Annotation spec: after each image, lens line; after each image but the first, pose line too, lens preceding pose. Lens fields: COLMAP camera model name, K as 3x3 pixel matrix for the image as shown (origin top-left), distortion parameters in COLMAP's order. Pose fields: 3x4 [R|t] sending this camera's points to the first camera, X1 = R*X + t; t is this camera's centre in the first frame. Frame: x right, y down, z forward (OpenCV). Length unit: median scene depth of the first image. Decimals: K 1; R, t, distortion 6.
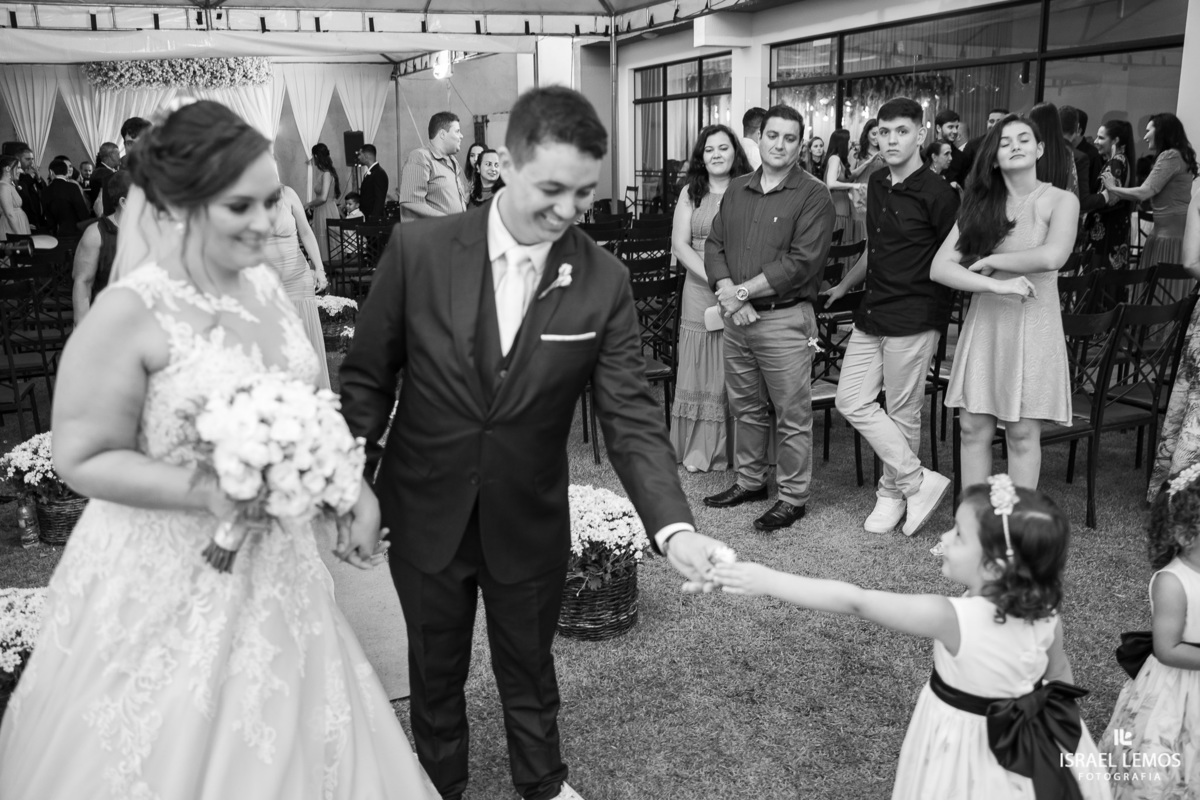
lens RADIAL K [[993.4, 0, 604.3], [0, 993.4, 397.8], [0, 0, 1]] dist [-0.119232, 0.101282]
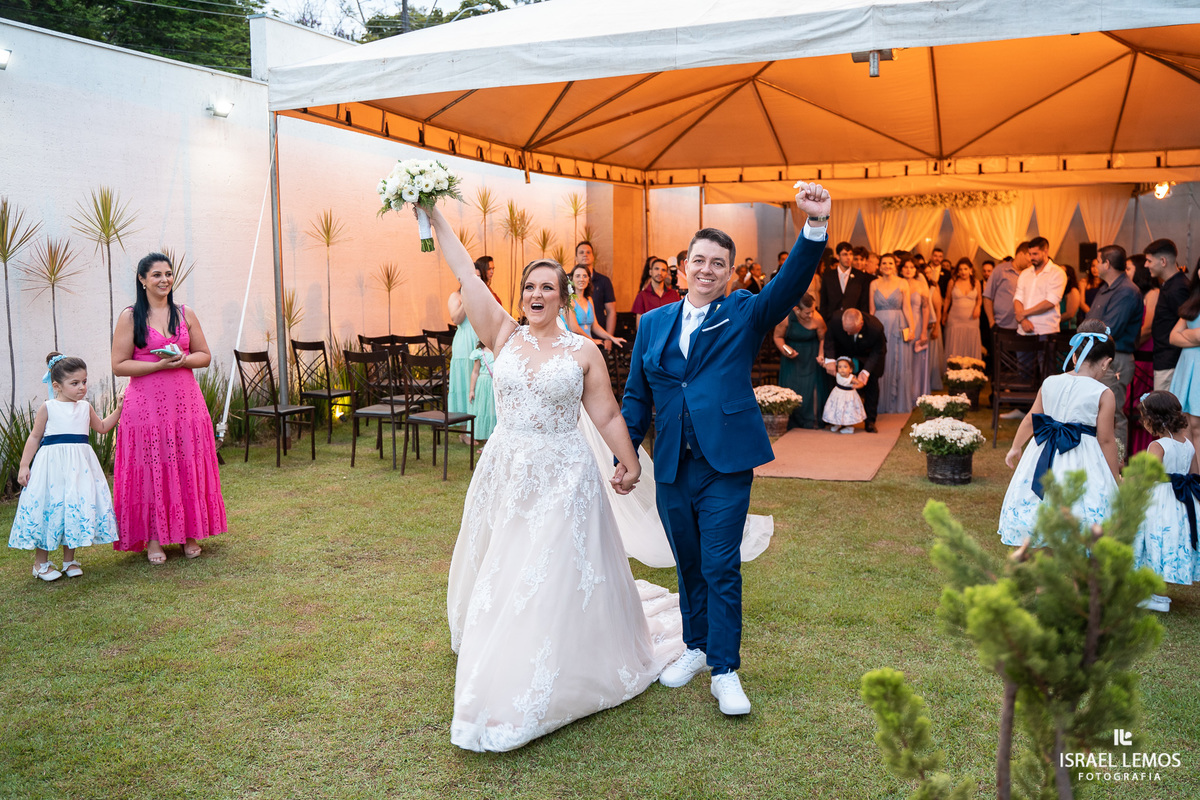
lens RADIAL K [[993.4, 0, 604.3], [0, 993.4, 397.8], [0, 0, 1]] dist [-0.119232, 0.101282]
pose [[0.707497, 0.099870, -0.699624, 0.262276], [-0.170062, 0.984934, -0.031378, 0.068009], [0.685949, 0.141179, 0.713822, -0.300518]]
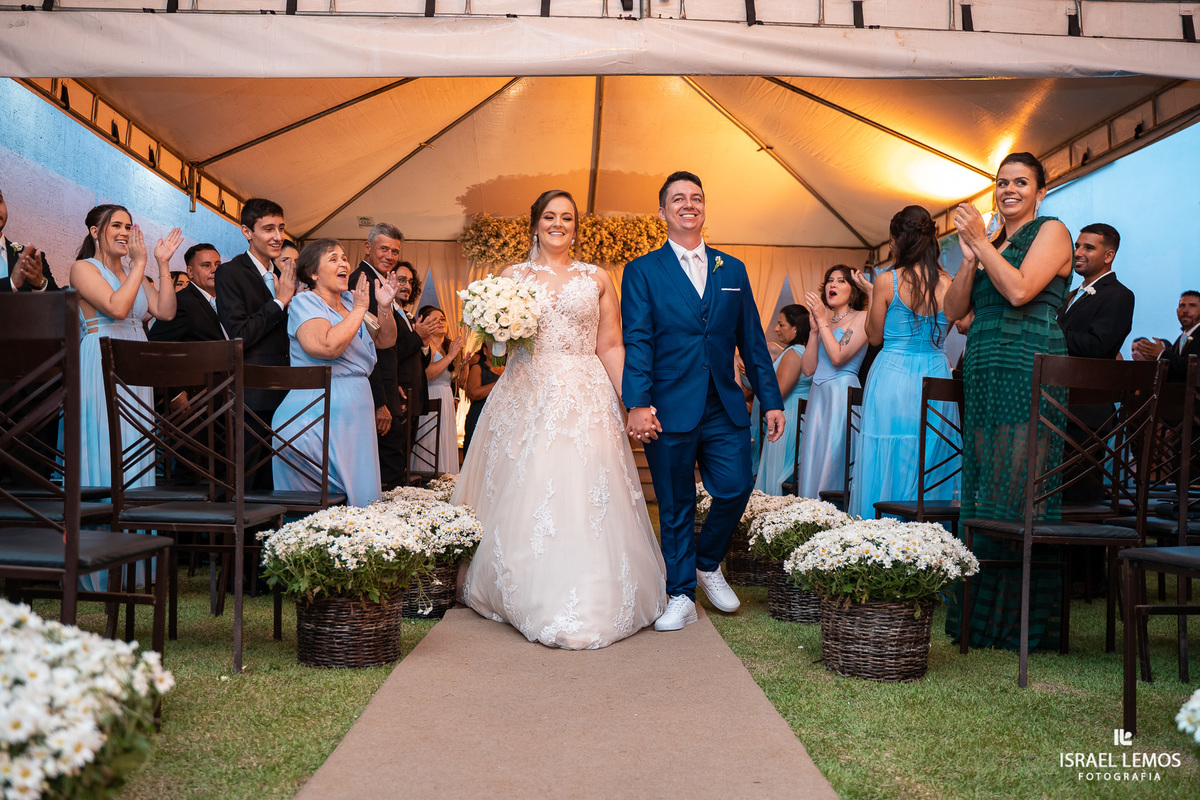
lens RADIAL K [[993.4, 0, 604.3], [0, 993.4, 397.8], [0, 0, 1]] dist [-0.119232, 0.101282]
pose [[0.930855, 0.015632, -0.365055, -0.230041], [-0.116234, 0.959854, -0.255284, -0.062329], [0.346409, 0.280064, 0.895302, 0.568817]]
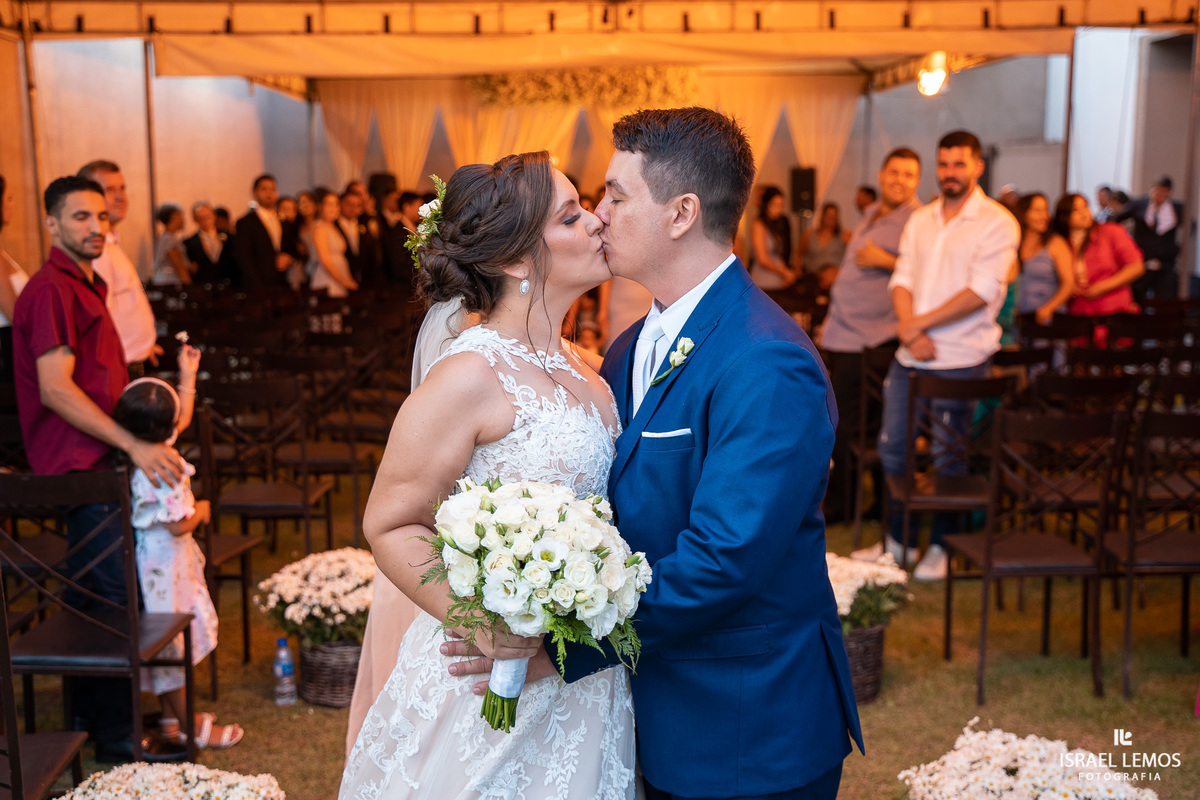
lens RADIAL K [[1392.3, 0, 594.1], [0, 1392.3, 397.5], [0, 0, 1]] dist [0.007269, 0.017547]
pose [[0.921882, 0.065042, -0.381974, 0.009913], [-0.103031, 0.991469, -0.079835, -0.006994], [0.373522, 0.112953, 0.920718, 0.020386]]
